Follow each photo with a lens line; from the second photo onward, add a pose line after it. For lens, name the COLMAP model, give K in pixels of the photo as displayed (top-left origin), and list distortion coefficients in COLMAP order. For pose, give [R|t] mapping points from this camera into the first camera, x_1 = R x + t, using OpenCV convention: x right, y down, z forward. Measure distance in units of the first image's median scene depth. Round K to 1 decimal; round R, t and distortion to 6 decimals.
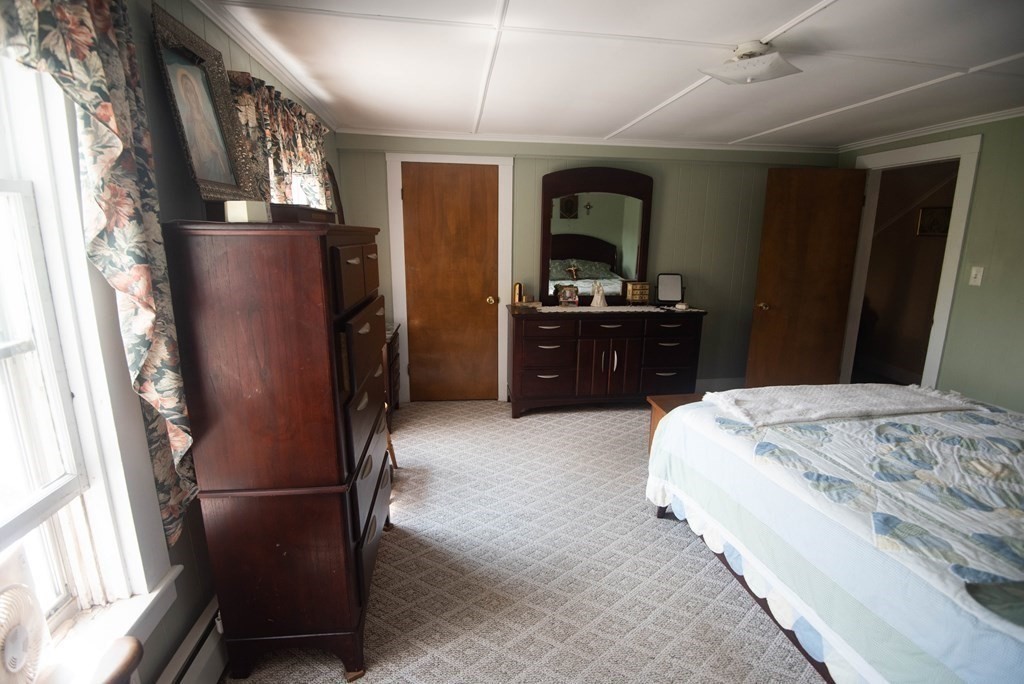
lens RADIAL K [[474.5, 0, 507.2], [0, 474.5, 338.4], [0, 0, 1]] dist [-0.021951, -0.009390]
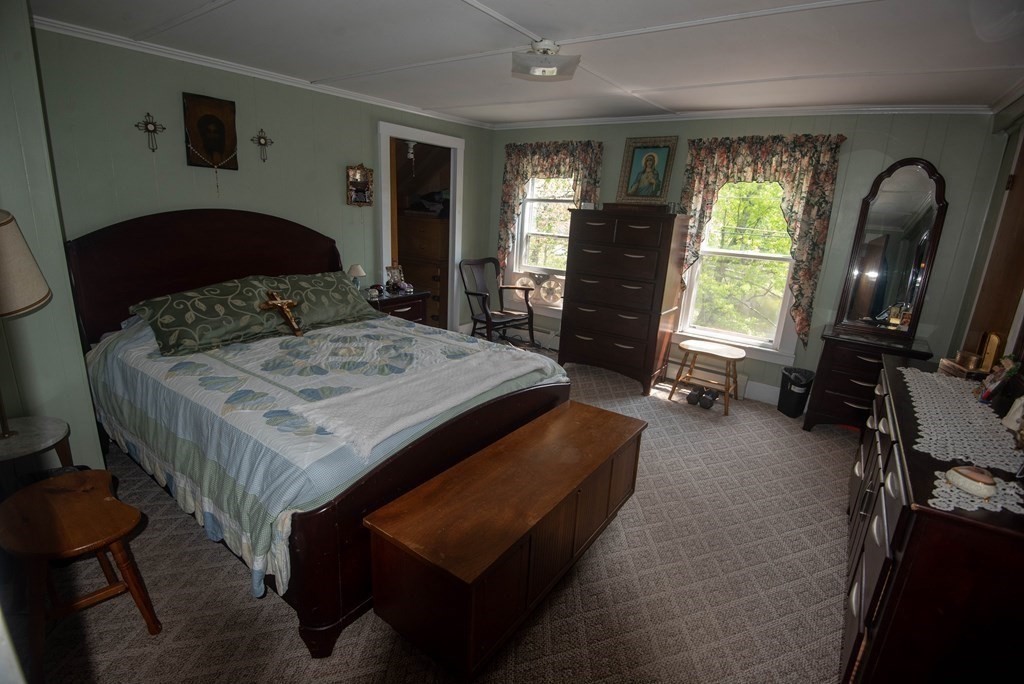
lens RADIAL K [[474.5, 0, 516.8], [0, 474.5, 344.7], [0, 0, 1]] dist [-0.021951, -0.009390]
pose [[-0.665265, 0.145884, -0.732216, 1.588556], [-0.234101, 0.890509, 0.390117, -0.407497], [0.708956, 0.430944, -0.558273, 1.959556]]
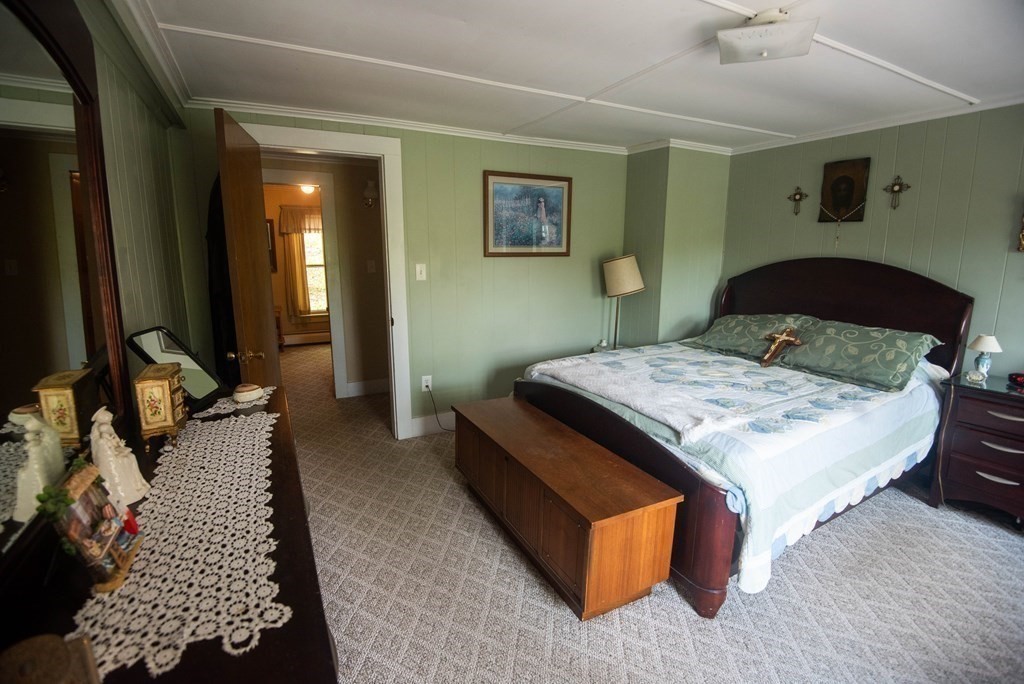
lens RADIAL K [[474.5, 0, 510.9], [0, 474.5, 341.7], [0, 0, 1]] dist [-0.021951, -0.009390]
pose [[-0.363308, -0.198380, 0.910304, -0.213094], [0.201349, 0.937258, 0.284614, -0.413698], [-0.909651, 0.286692, -0.300570, 1.899346]]
